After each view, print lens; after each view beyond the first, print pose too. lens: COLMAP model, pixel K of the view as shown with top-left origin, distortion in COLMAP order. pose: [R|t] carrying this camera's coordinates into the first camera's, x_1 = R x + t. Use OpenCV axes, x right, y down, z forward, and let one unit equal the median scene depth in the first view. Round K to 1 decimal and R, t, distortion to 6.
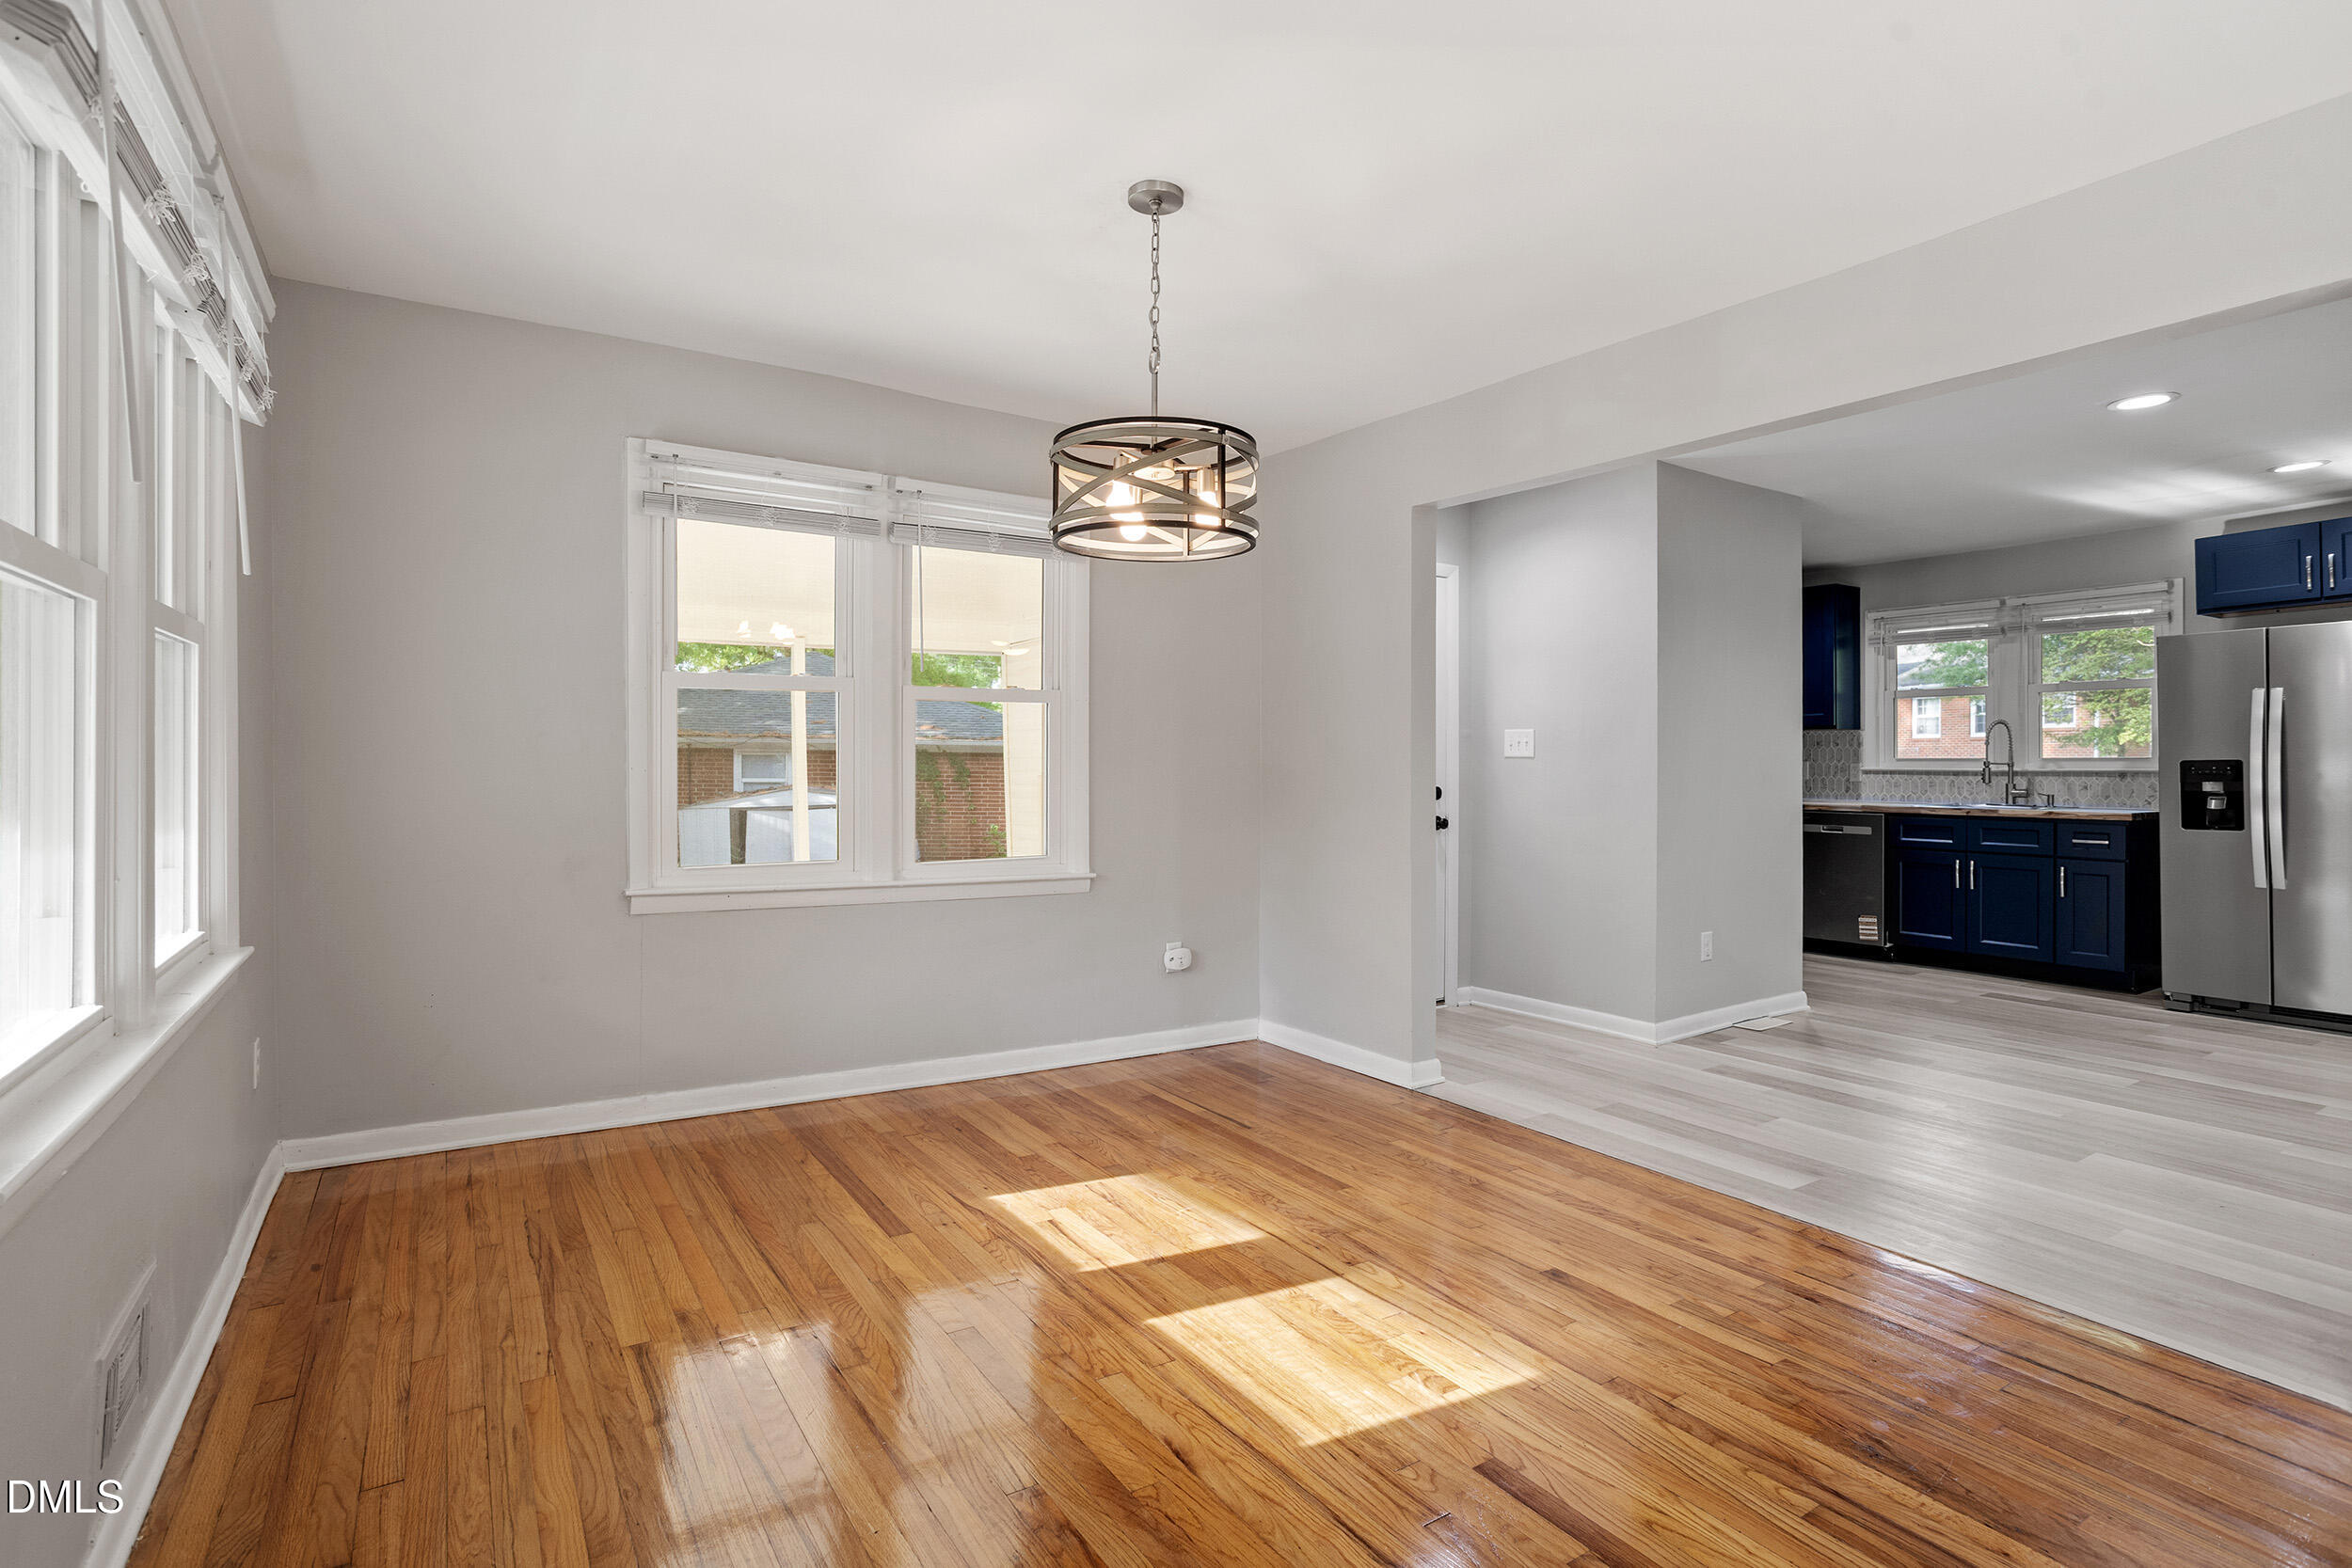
lens RADIAL K [[1146.3, 0, 1180.6], [0, 1146.3, 763.0], [0, 0, 1]] dist [-0.045152, 0.023805]
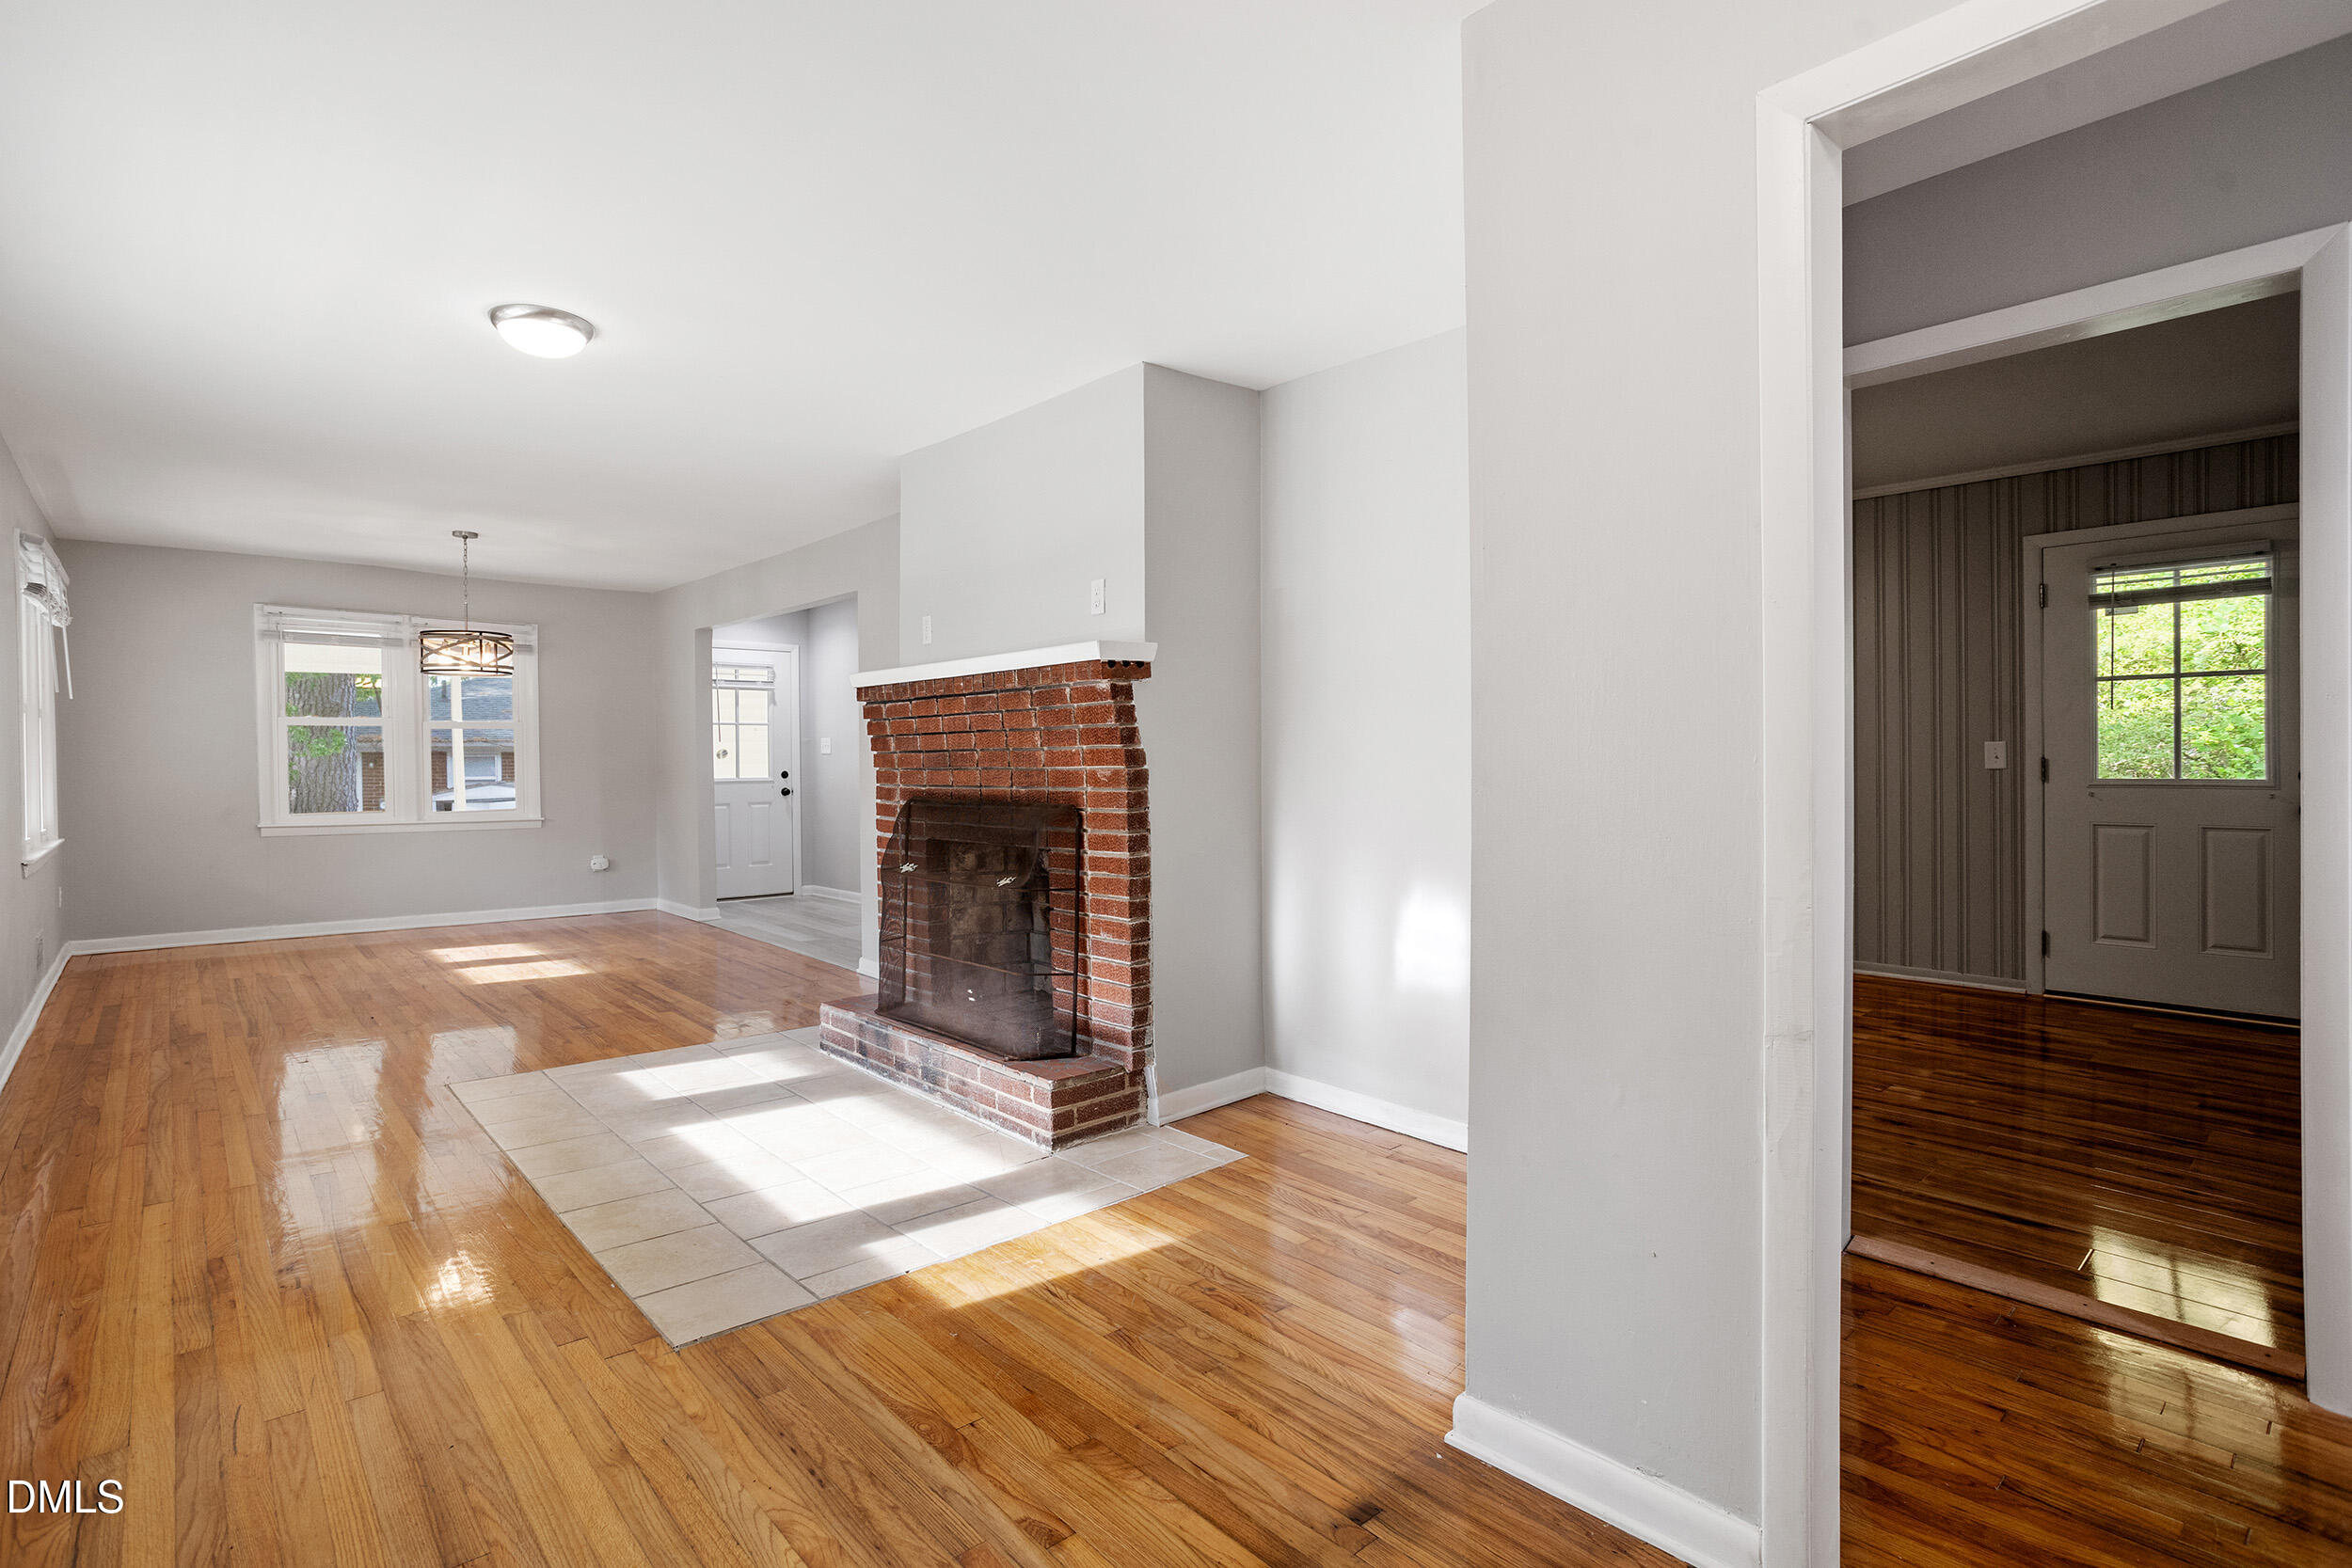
lens RADIAL K [[1146.3, 0, 1167.0], [0, 1146.3, 777.3], [0, 0, 1]] dist [-0.045152, 0.023805]
pose [[0.988549, -0.011997, 0.150423, 0.529490], [0.009446, 0.999799, 0.017665, 0.004943], [-0.150605, -0.016042, 0.988464, -0.802900]]
